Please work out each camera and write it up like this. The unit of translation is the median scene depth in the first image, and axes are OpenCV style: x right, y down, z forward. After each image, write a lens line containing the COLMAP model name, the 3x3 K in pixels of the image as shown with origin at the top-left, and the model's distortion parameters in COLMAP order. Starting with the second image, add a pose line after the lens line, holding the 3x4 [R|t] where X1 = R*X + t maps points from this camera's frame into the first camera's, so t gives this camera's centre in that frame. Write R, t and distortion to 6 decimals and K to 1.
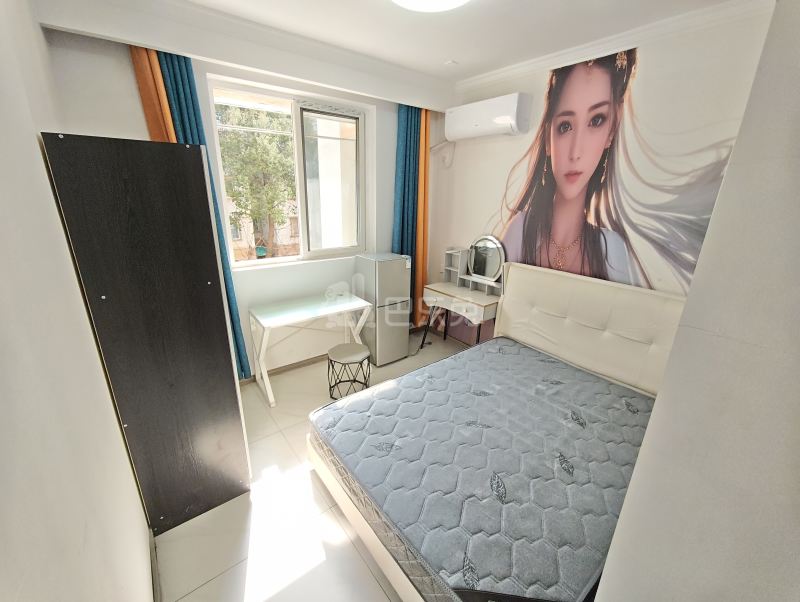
lens RADIAL K [[327.9, 0, 400.0], [0, 327.9, 301.0], [0, 0, 1]] dist [0.001693, 0.000250]
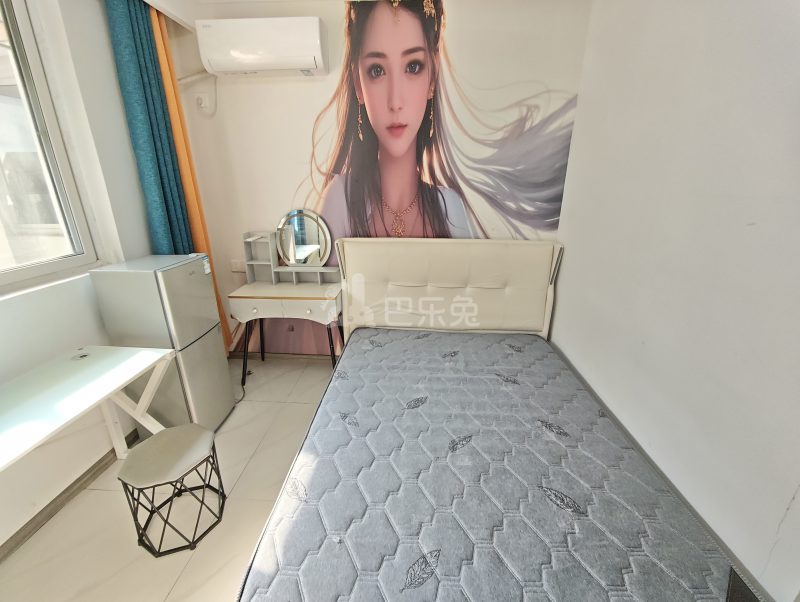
lens RADIAL K [[336.4, 0, 400.0], [0, 336.4, 301.0], [0, 0, 1]] dist [-0.008510, 0.000130]
pose [[0.675843, -0.271090, 0.685381, -0.228037], [0.247988, 0.959324, 0.134906, -0.057663], [-0.694074, 0.078791, 0.715579, 0.391252]]
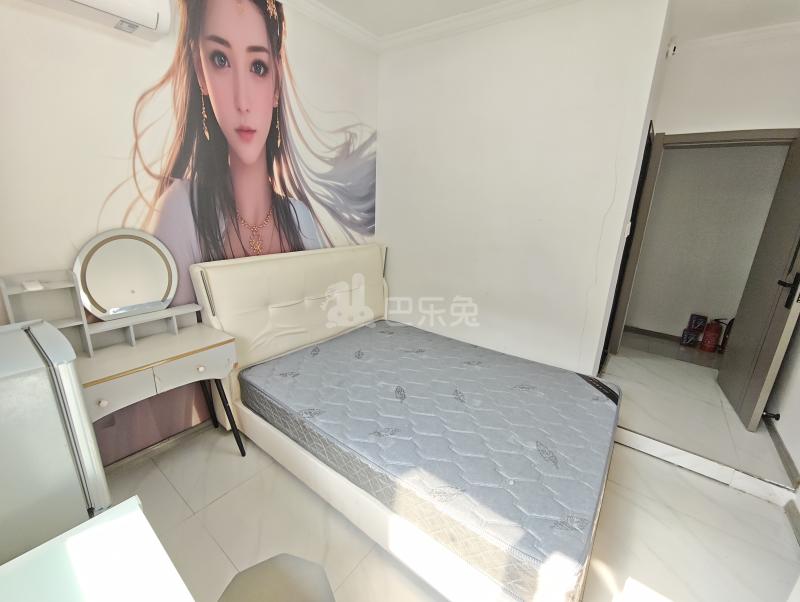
lens RADIAL K [[336.4, 0, 400.0], [0, 336.4, 301.0], [0, 0, 1]] dist [-0.008510, 0.000130]
pose [[-0.227112, -0.308615, 0.923676, -0.428543], [0.273973, 0.889907, 0.364697, -0.221255], [-0.934537, 0.335889, -0.117557, 0.906462]]
